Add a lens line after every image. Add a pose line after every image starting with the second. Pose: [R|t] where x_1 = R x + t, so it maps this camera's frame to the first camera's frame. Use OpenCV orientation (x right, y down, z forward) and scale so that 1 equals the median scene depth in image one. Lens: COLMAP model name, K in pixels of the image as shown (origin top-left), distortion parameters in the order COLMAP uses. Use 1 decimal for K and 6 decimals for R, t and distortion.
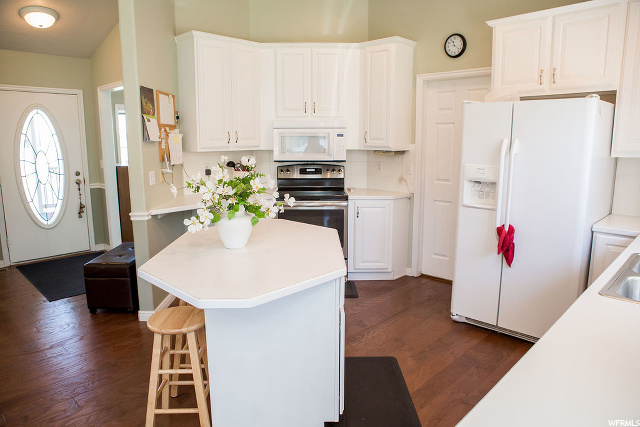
lens RADIAL K [[447.8, 0, 320.0], [0, 447.8, 213.5], [0, 0, 1]] dist [-0.105079, 0.081968]
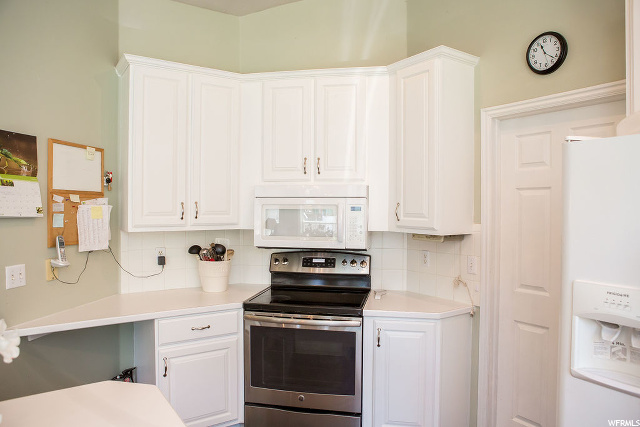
lens RADIAL K [[447.8, 0, 320.0], [0, 447.8, 213.5], [0, 0, 1]] dist [-0.105079, 0.081968]
pose [[0.978694, 0.007913, -0.205173, 0.128439], [-0.039066, 0.988180, -0.148234, -0.076058], [0.201575, 0.153091, 0.967435, 0.396424]]
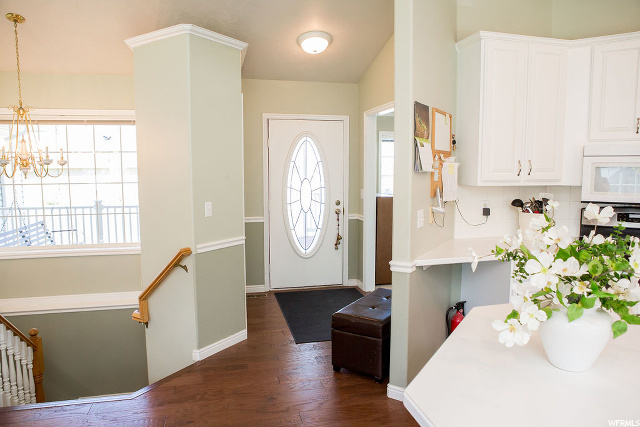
lens RADIAL K [[447.8, 0, 320.0], [0, 447.8, 213.5], [0, 0, 1]] dist [-0.105079, 0.081968]
pose [[0.850107, 0.055674, -0.523659, -0.096728], [-0.089048, 0.995273, -0.038746, -0.034721], [0.519027, 0.079569, 0.851046, 0.192265]]
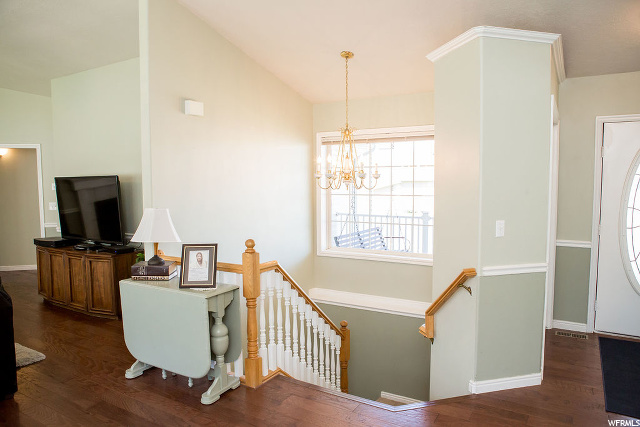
lens RADIAL K [[440.3, 0, 320.0], [0, 440.3, 213.5], [0, 0, 1]] dist [-0.094878, 0.072666]
pose [[0.240007, 0.072105, -0.968090, -0.082426], [-0.159207, 0.986659, 0.034017, -0.056887], [0.957627, 0.145963, 0.248285, 0.314428]]
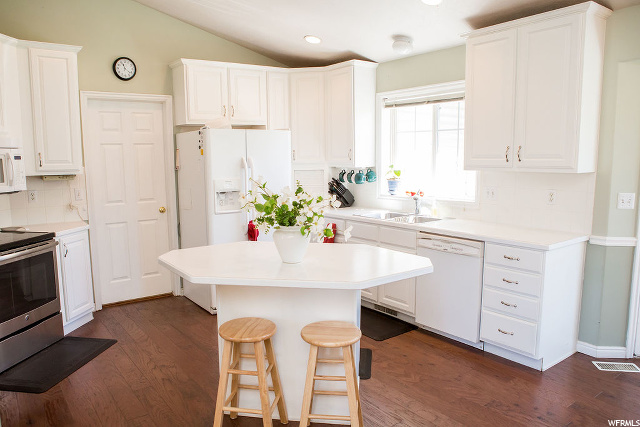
lens RADIAL K [[447.8, 0, 320.0], [0, 447.8, 213.5], [0, 0, 1]] dist [-0.105079, 0.081968]
pose [[0.156875, -0.127997, 0.979289, -0.615262], [0.174710, 0.979524, 0.100041, -0.068382], [-0.972043, 0.155398, 0.176025, 0.397777]]
